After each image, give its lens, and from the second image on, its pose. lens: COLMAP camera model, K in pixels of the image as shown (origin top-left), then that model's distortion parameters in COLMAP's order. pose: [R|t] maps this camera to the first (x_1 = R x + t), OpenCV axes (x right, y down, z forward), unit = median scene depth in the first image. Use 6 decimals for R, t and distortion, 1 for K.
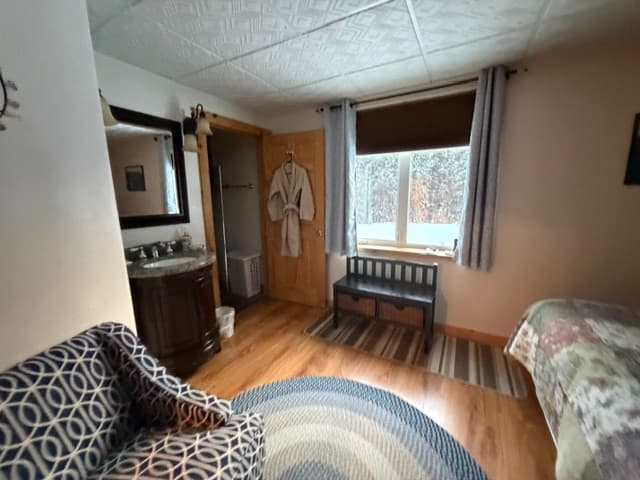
lens RADIAL K [[254.1, 0, 321.9], [0, 254.1, 238.7], [0, 0, 1]] dist [0.010957, -0.000752]
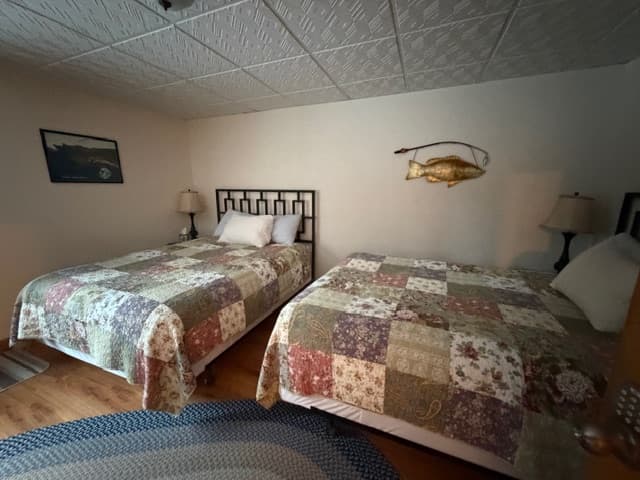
lens RADIAL K [[254.1, 0, 320.8], [0, 254.1, 242.4], [0, 0, 1]] dist [0.010957, -0.000752]
pose [[-0.125303, -0.201135, 0.971516, -0.514637], [0.175939, 0.959208, 0.221279, 0.065408], [-0.976394, 0.198655, -0.084804, -0.278885]]
